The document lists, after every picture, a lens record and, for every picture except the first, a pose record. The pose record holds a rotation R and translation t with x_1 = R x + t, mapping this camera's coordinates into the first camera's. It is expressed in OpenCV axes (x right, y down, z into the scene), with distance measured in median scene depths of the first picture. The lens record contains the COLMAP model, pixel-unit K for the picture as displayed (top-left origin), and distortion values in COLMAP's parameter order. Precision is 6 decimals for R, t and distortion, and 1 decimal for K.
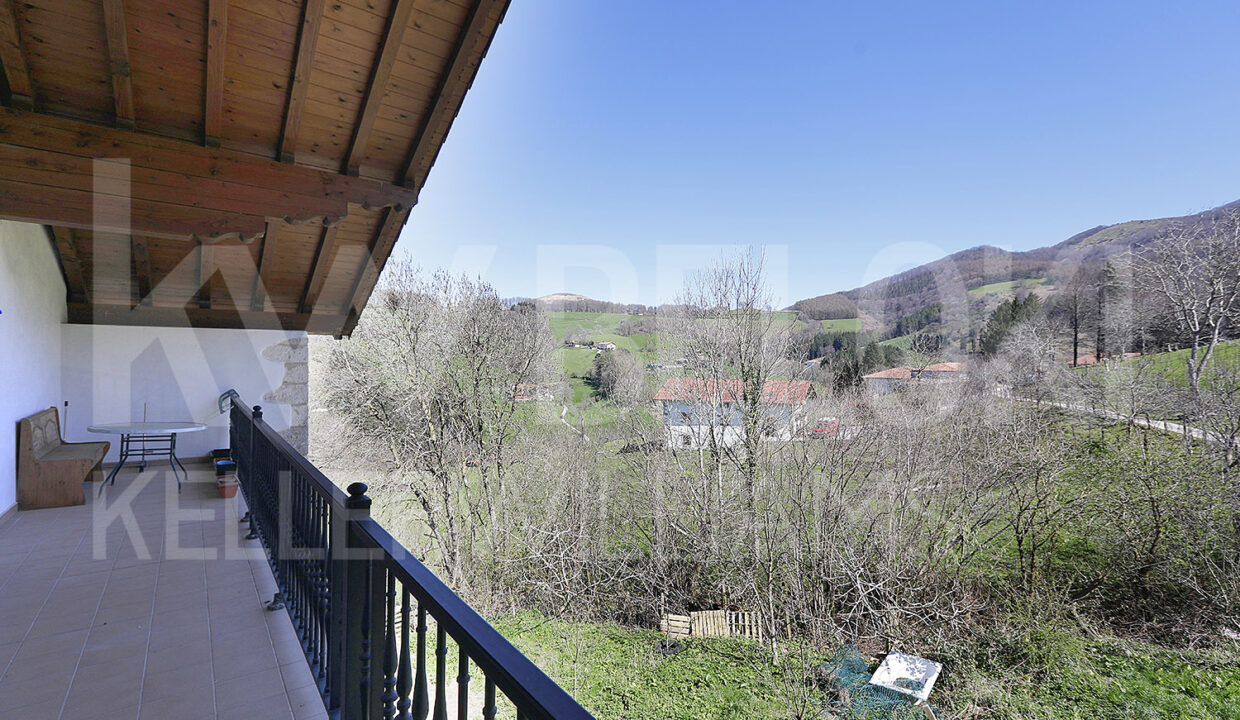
lens RADIAL K [[549.9, 0, 619.1], [0, 549.9, 355.5], [0, 0, 1]] dist [0.000466, -0.000178]
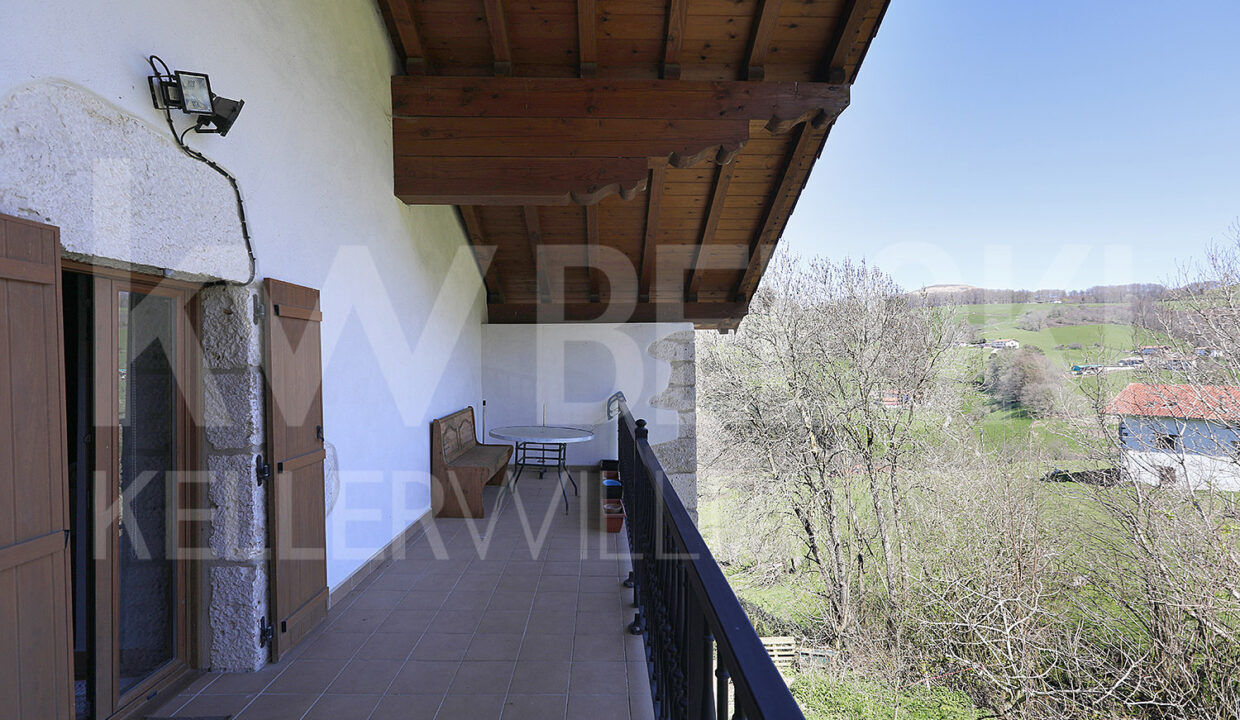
lens RADIAL K [[549.9, 0, 619.1], [0, 549.9, 355.5], [0, 0, 1]] dist [0.000466, -0.000178]
pose [[0.807169, -0.018736, -0.590023, -0.216244], [0.015035, 0.999824, -0.011181, 0.016126], [0.590129, 0.000154, 0.807309, 0.339058]]
